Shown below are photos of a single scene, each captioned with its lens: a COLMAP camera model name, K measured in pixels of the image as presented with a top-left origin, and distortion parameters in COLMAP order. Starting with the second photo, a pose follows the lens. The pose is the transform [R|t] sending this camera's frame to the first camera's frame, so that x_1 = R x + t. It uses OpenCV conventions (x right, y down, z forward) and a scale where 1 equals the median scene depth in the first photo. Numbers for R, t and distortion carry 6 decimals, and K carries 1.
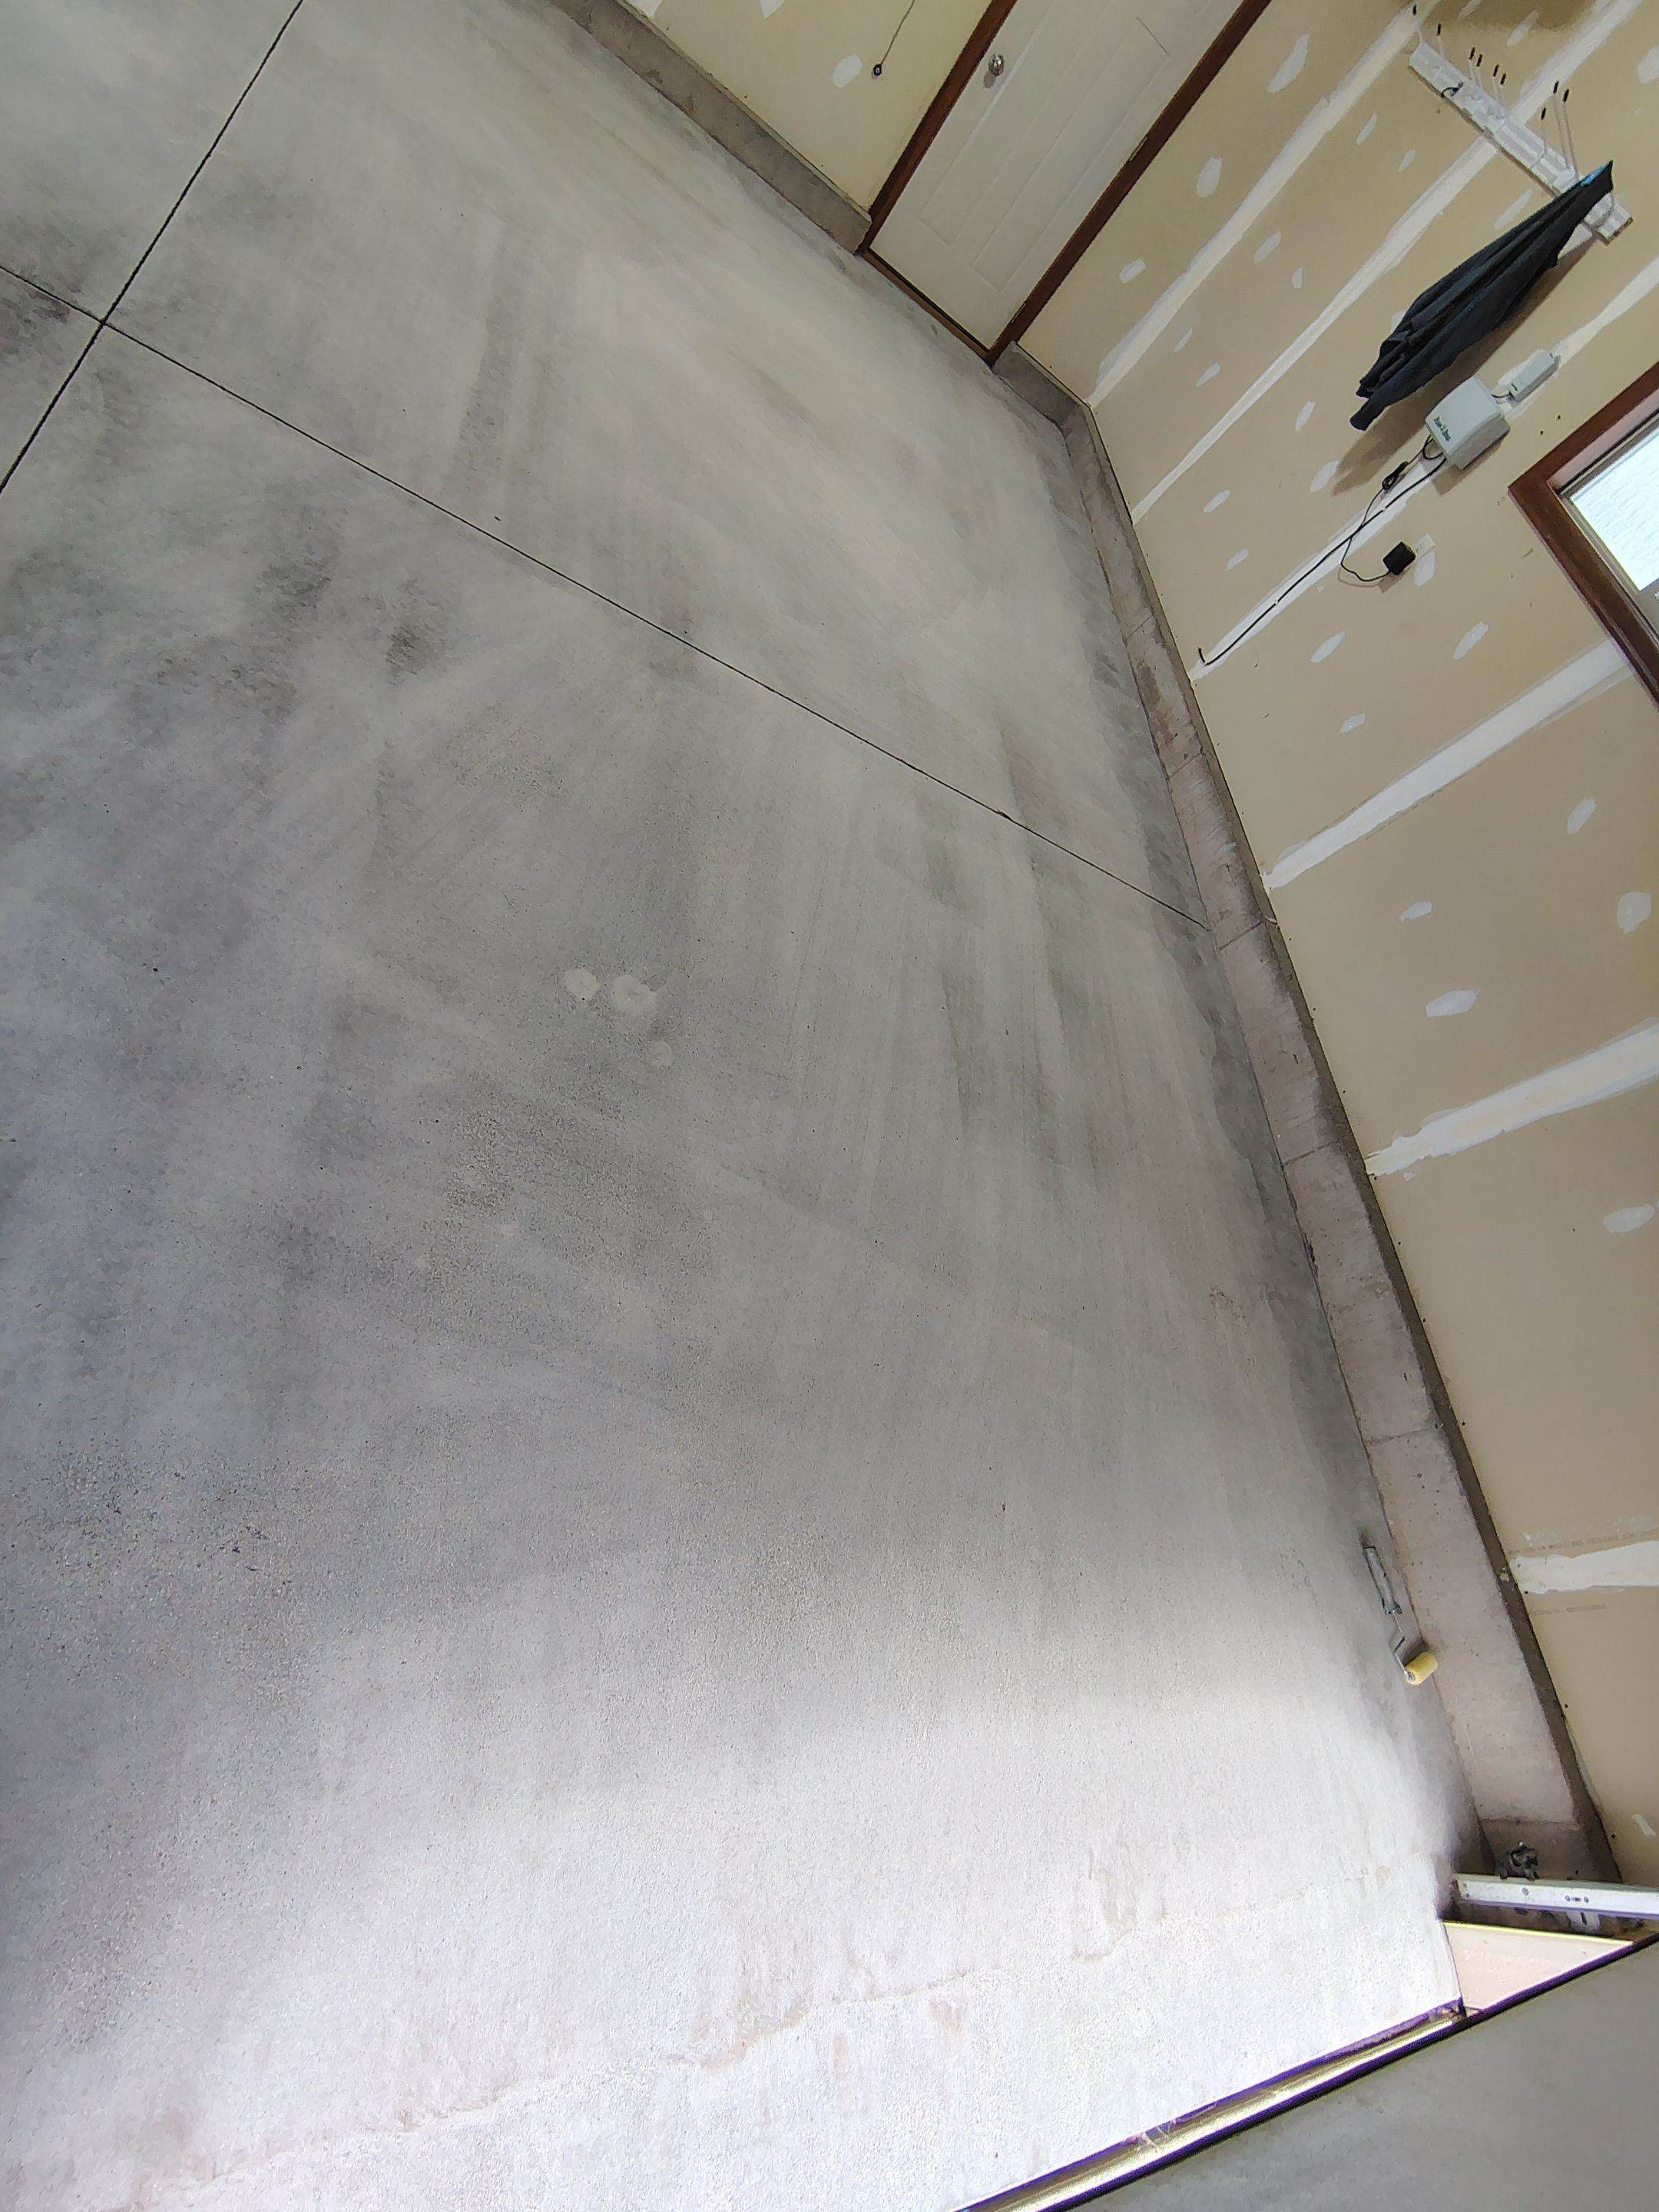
lens RADIAL K [[1060.4, 0, 842.3], [0, 1060.4, 1092.6], [0, 0, 1]] dist [-0.007785, 0.005345]
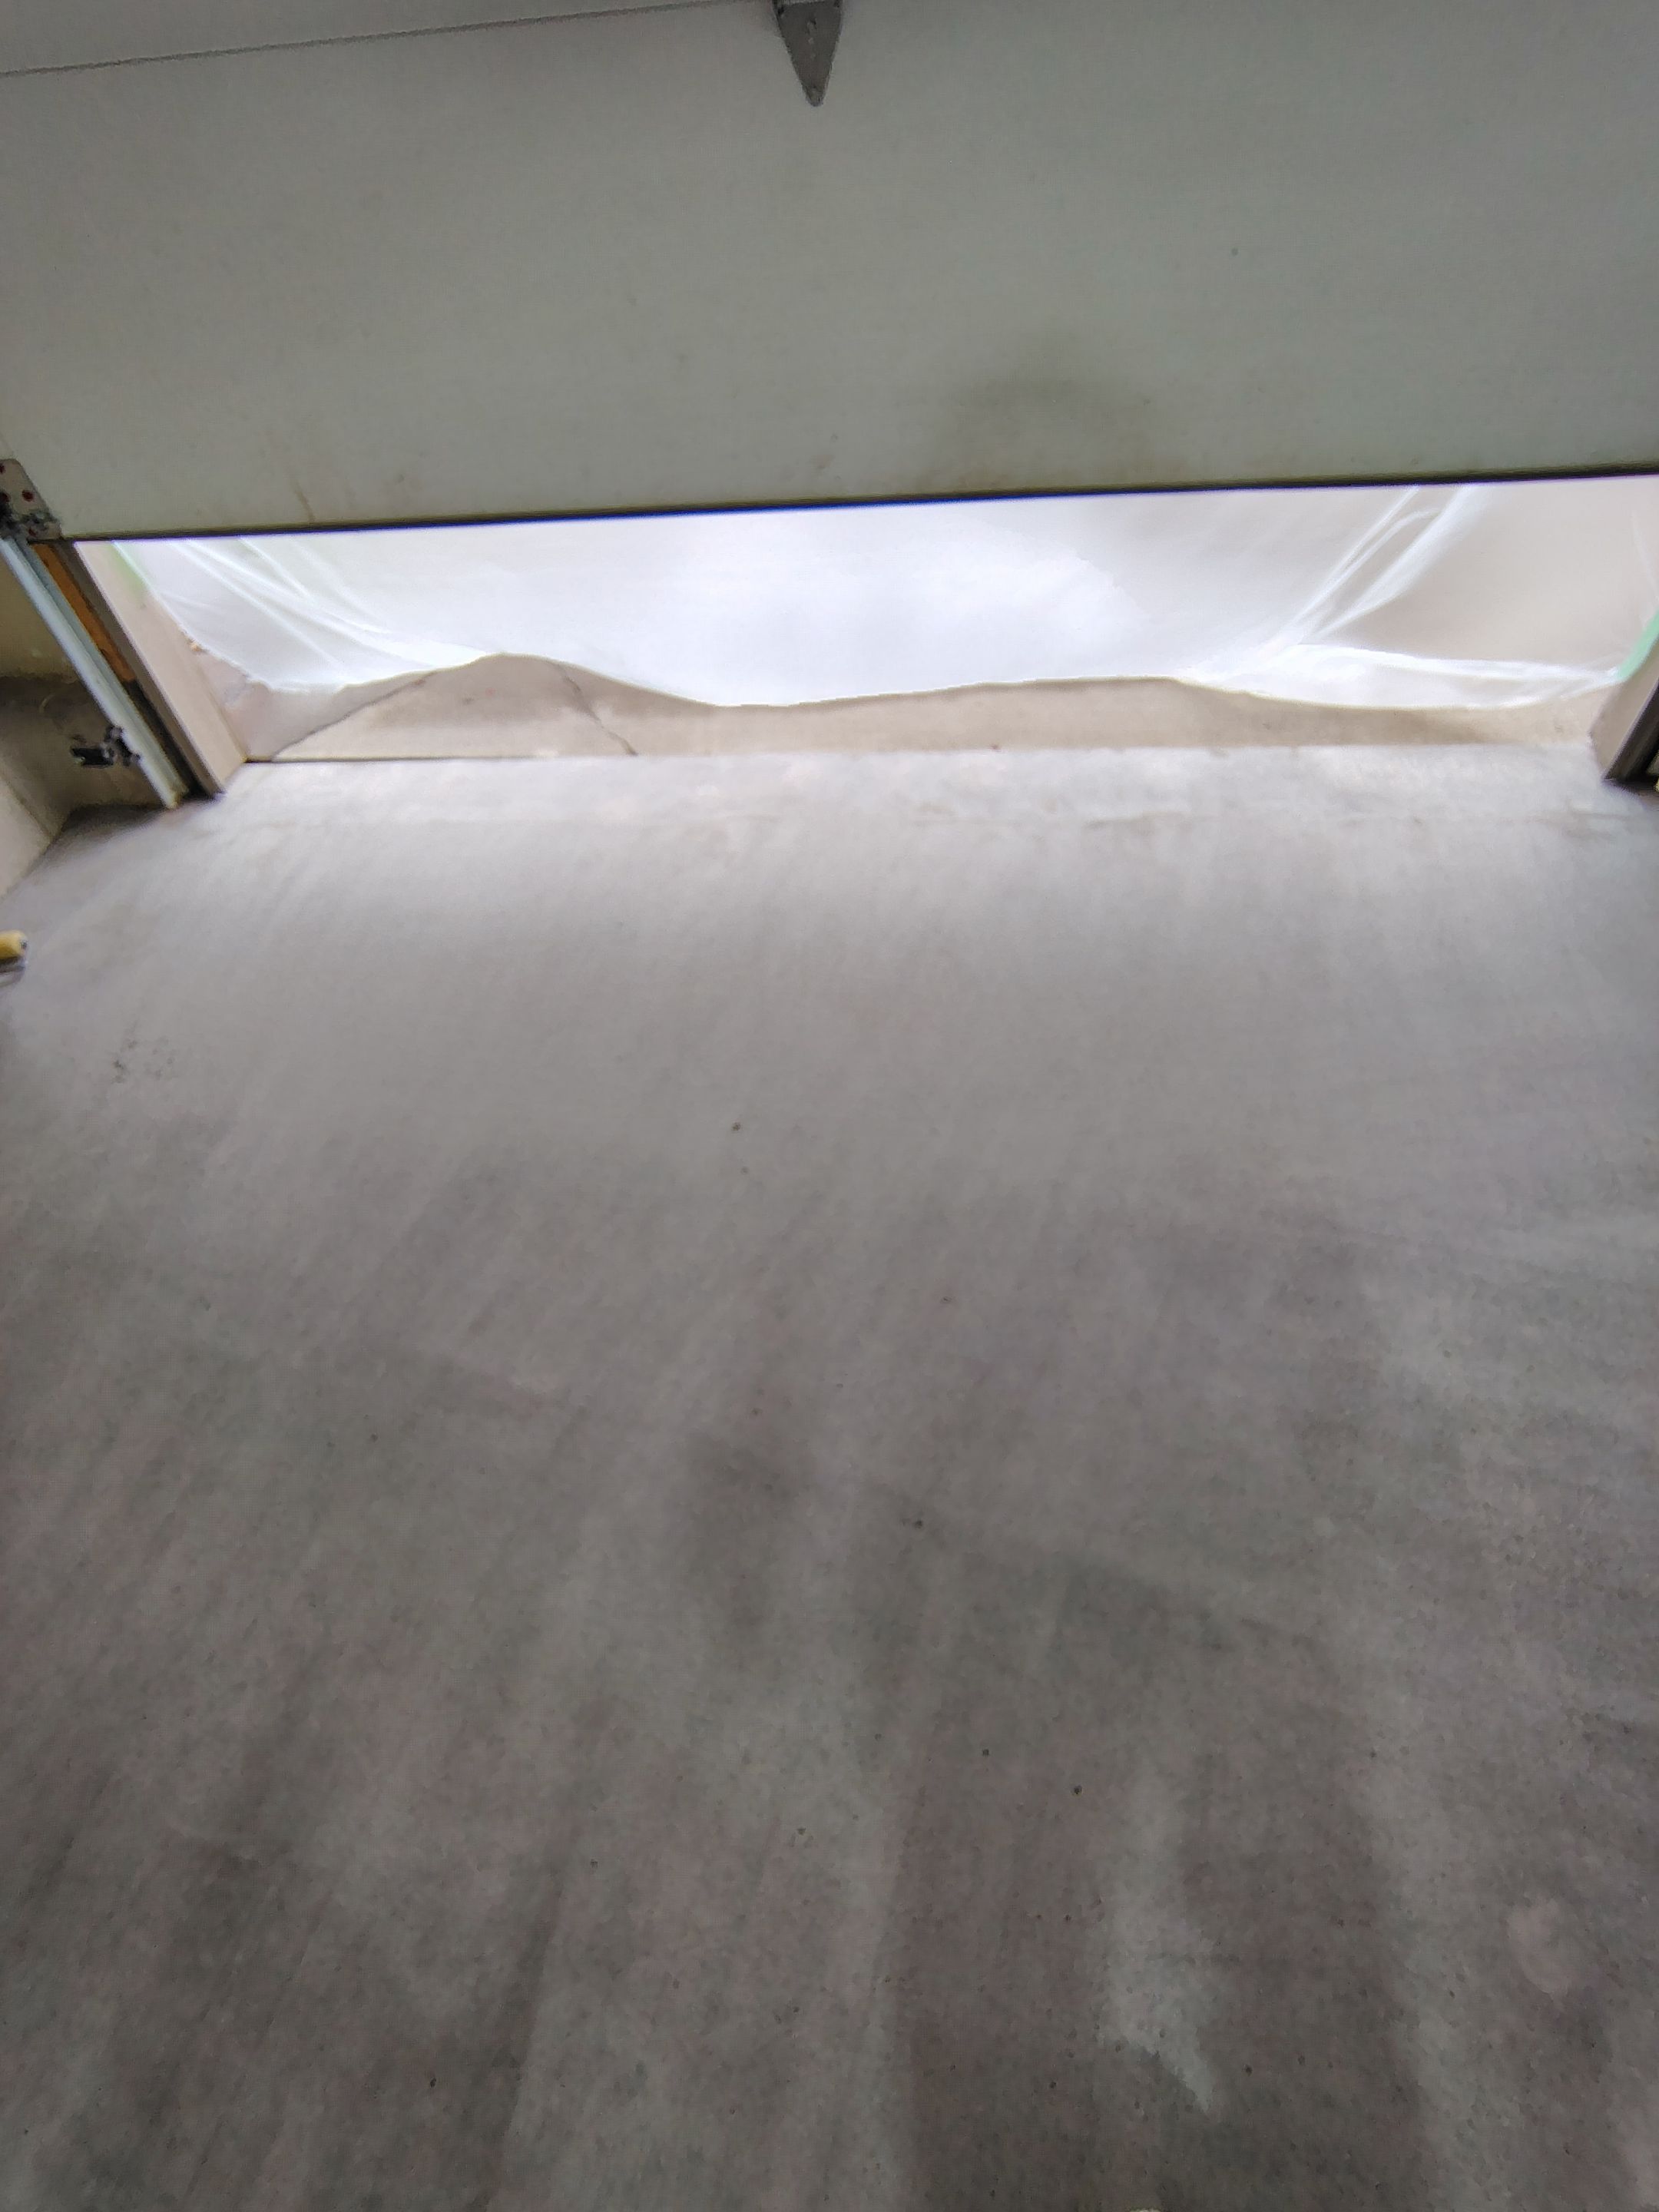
lens RADIAL K [[1060.4, 0, 823.8], [0, 1060.4, 1100.8], [0, 0, 1]] dist [-0.007785, 0.005345]
pose [[-0.840630, -0.443001, -0.311594, 0.269019], [-0.134250, -0.386925, 0.912286, -0.198273], [-0.524707, 0.808727, 0.265788, 0.631662]]
